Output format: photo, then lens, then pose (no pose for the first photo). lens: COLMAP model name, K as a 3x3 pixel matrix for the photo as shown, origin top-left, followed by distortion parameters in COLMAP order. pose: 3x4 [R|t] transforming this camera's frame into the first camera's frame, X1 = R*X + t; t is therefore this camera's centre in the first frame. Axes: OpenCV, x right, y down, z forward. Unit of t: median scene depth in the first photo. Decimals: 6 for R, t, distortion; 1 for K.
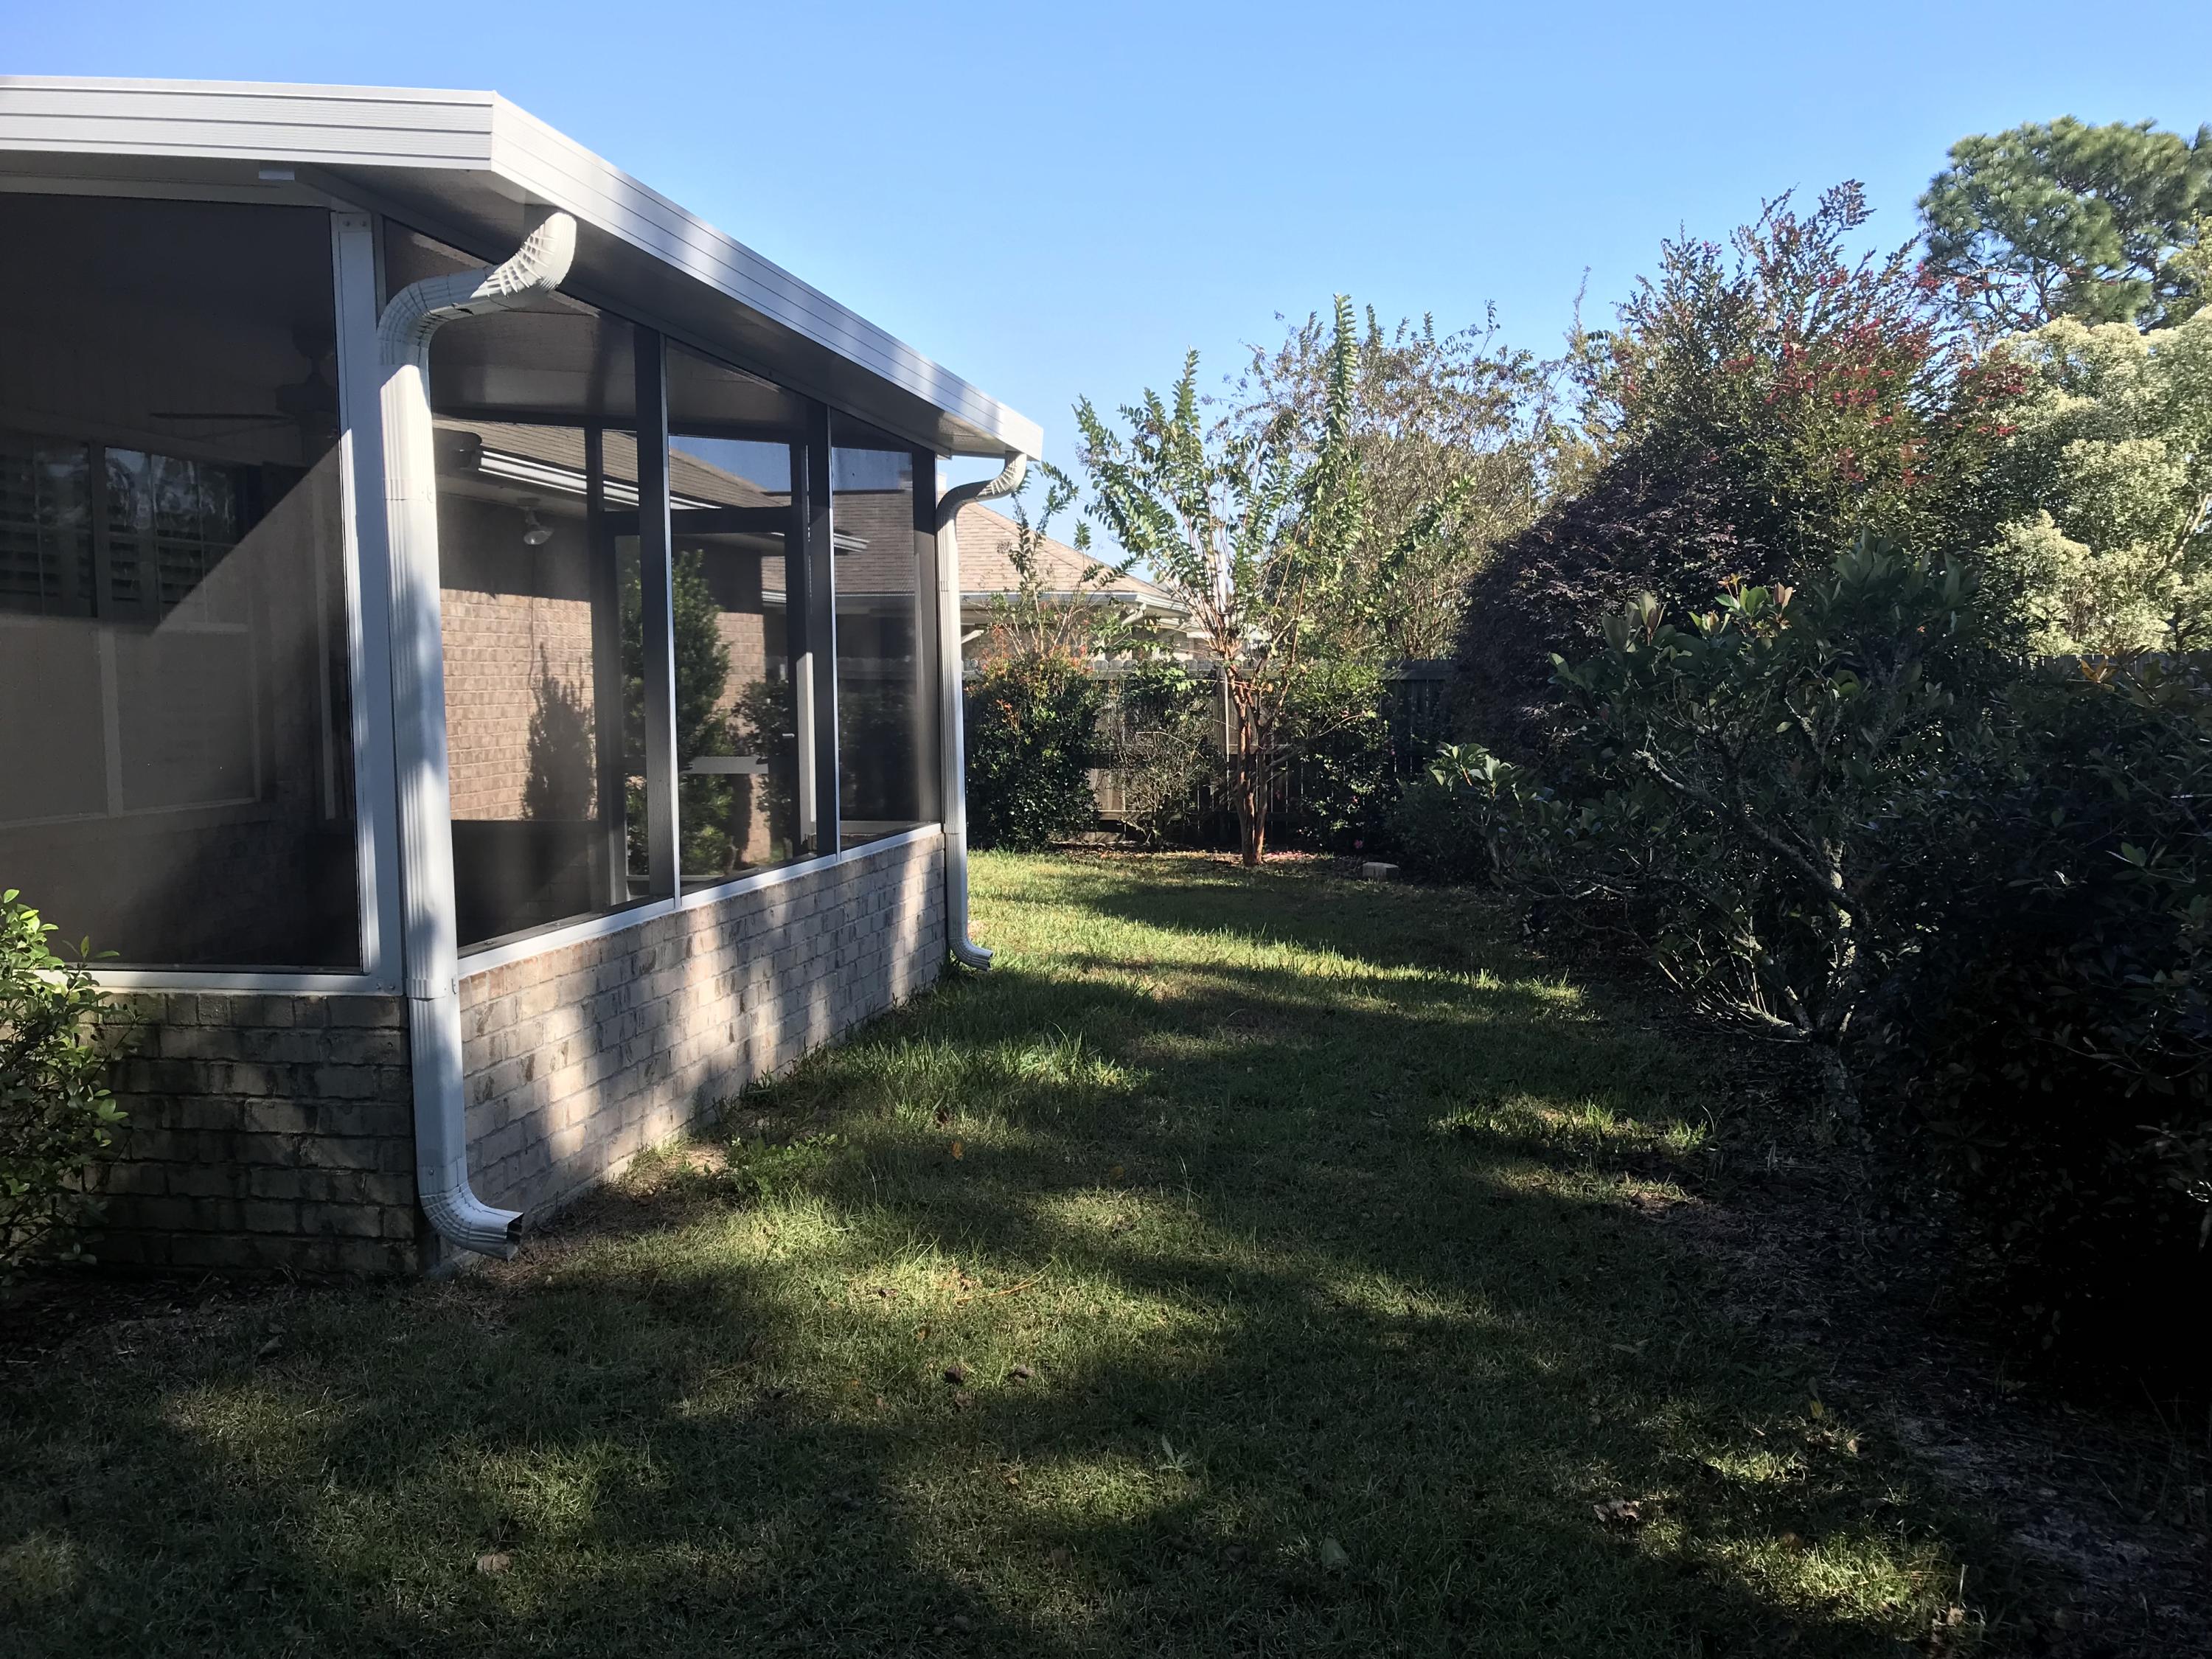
lens RADIAL K [[1821.0, 0, 1106.0], [0, 1821.0, 829.5], [0, 0, 1]] dist [0.046912, 0.001080]
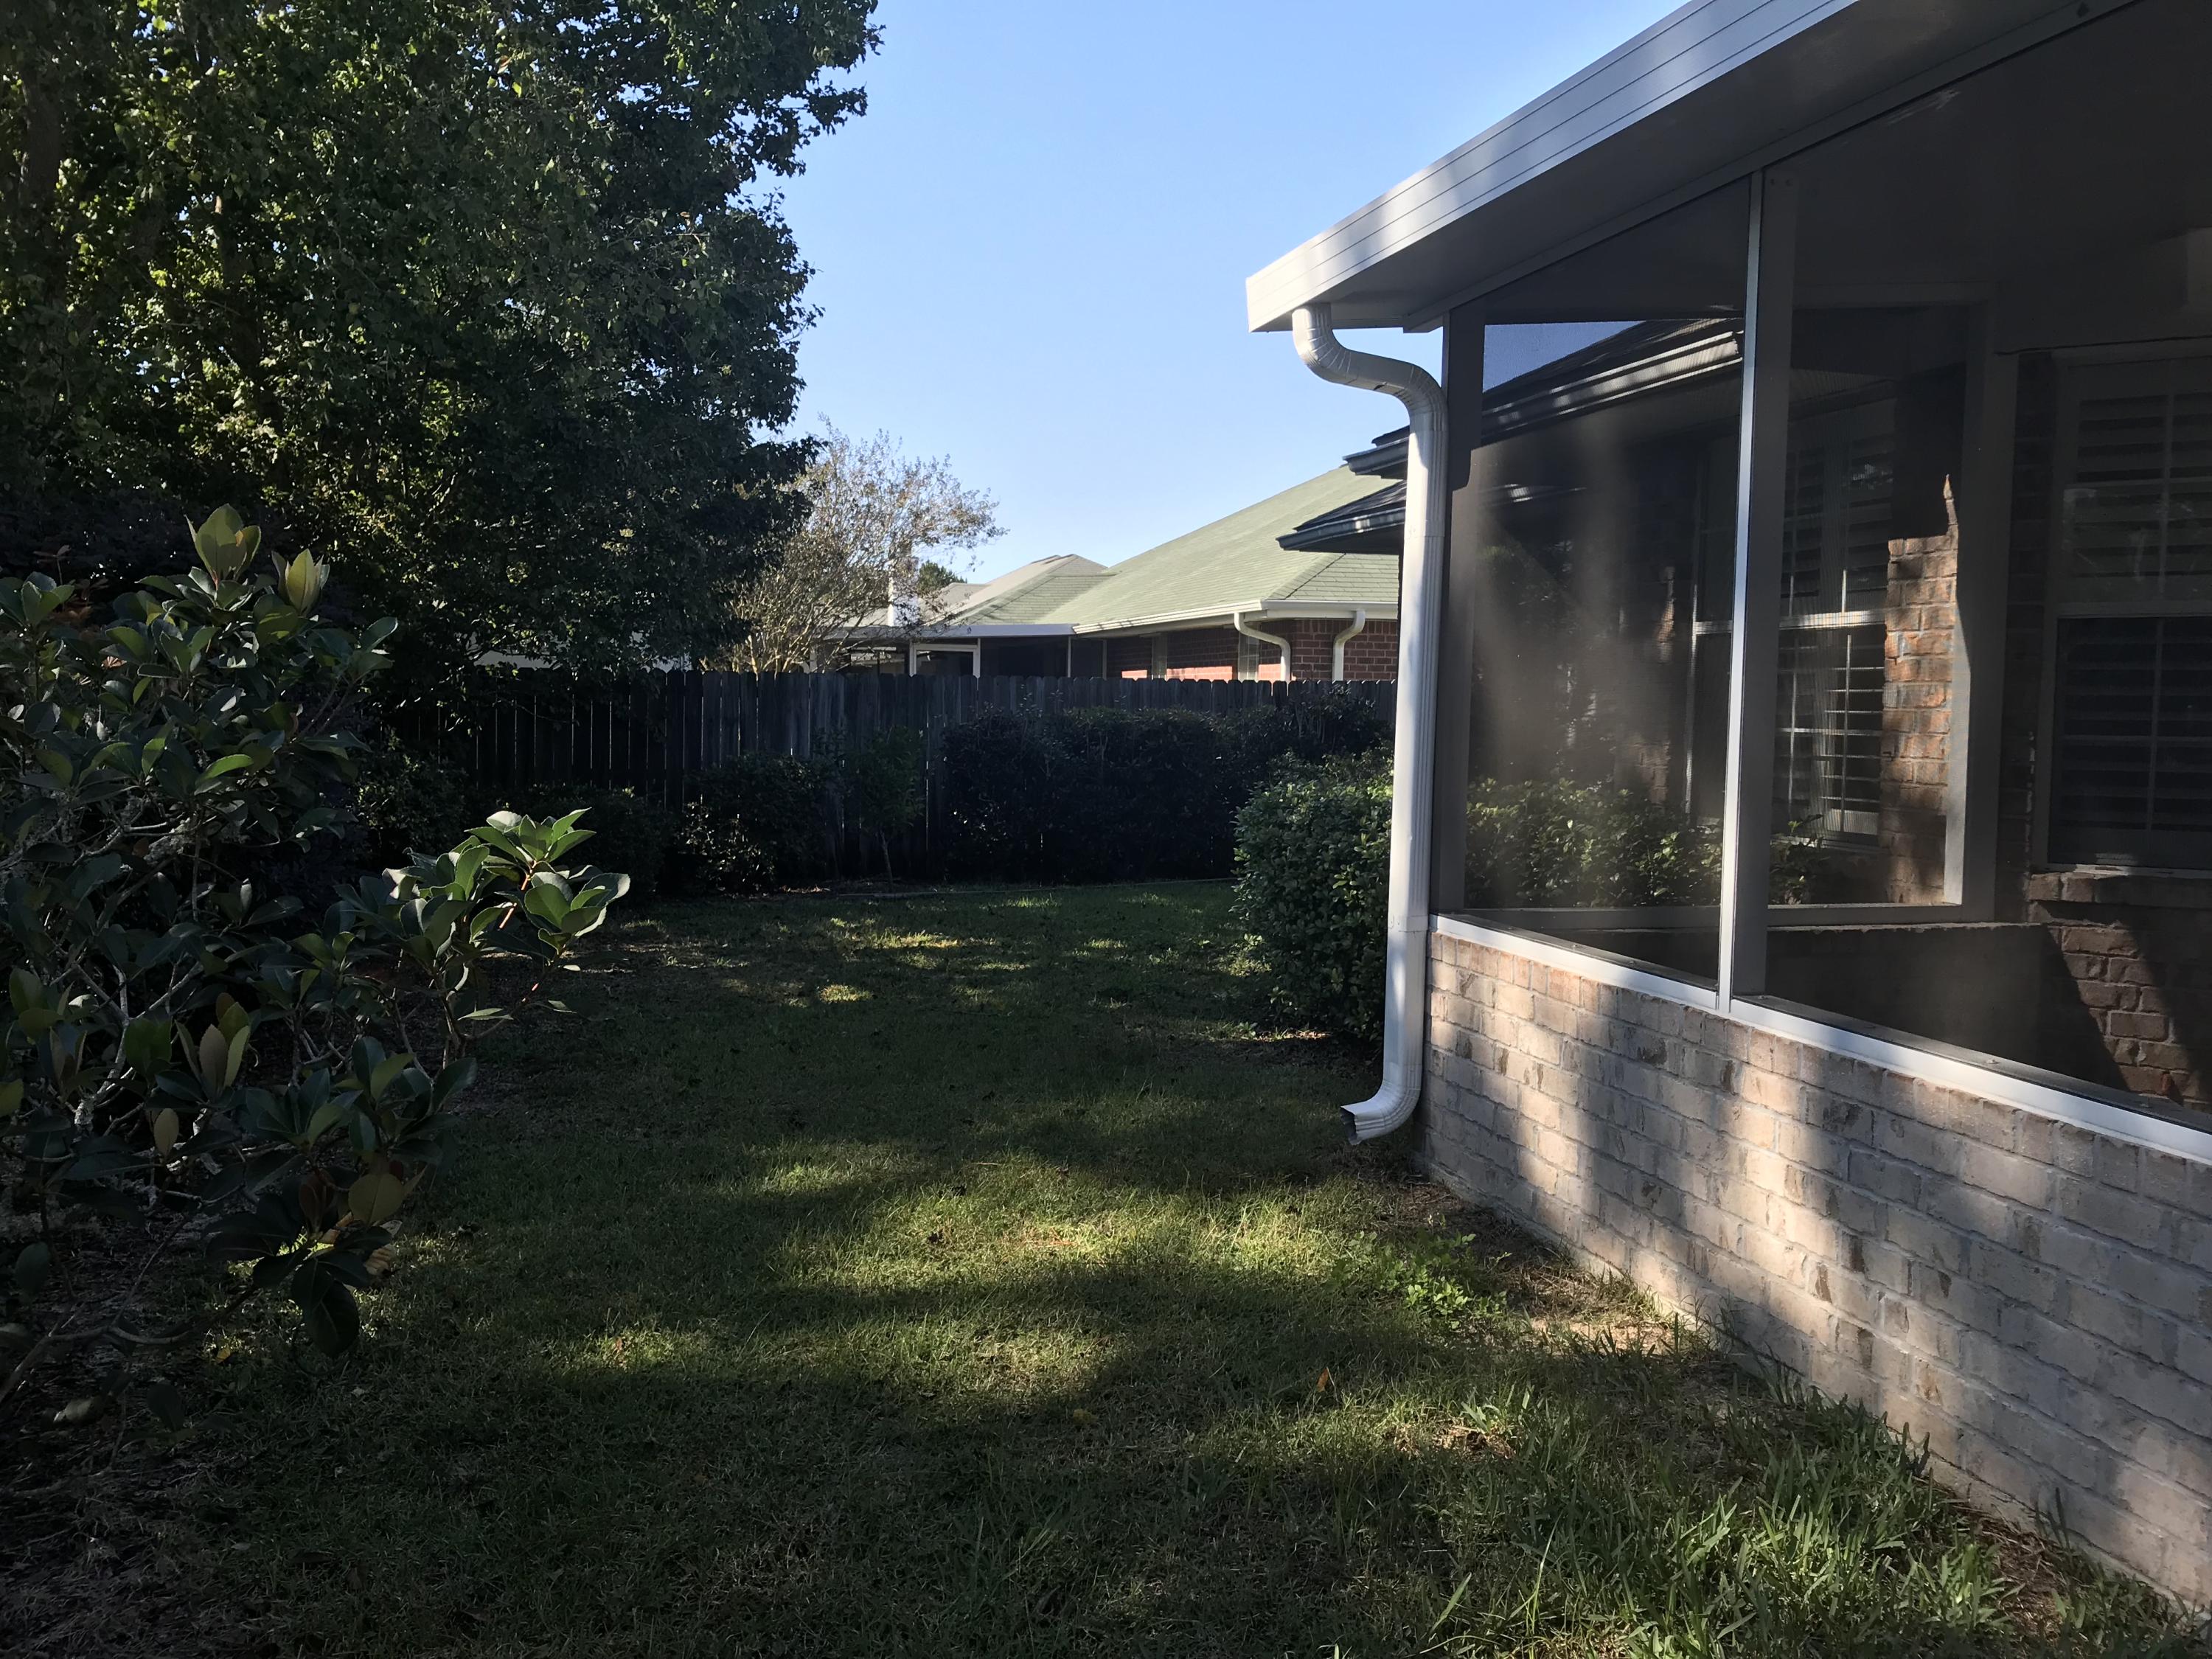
lens RADIAL K [[1821.0, 0, 1106.0], [0, 1821.0, 829.5], [0, 0, 1]] dist [0.046912, 0.001080]
pose [[-0.905619, 0.032670, -0.422832, 0.309088], [-0.033248, 0.988490, 0.147586, -0.138787], [0.422787, 0.147715, -0.894109, 1.791168]]
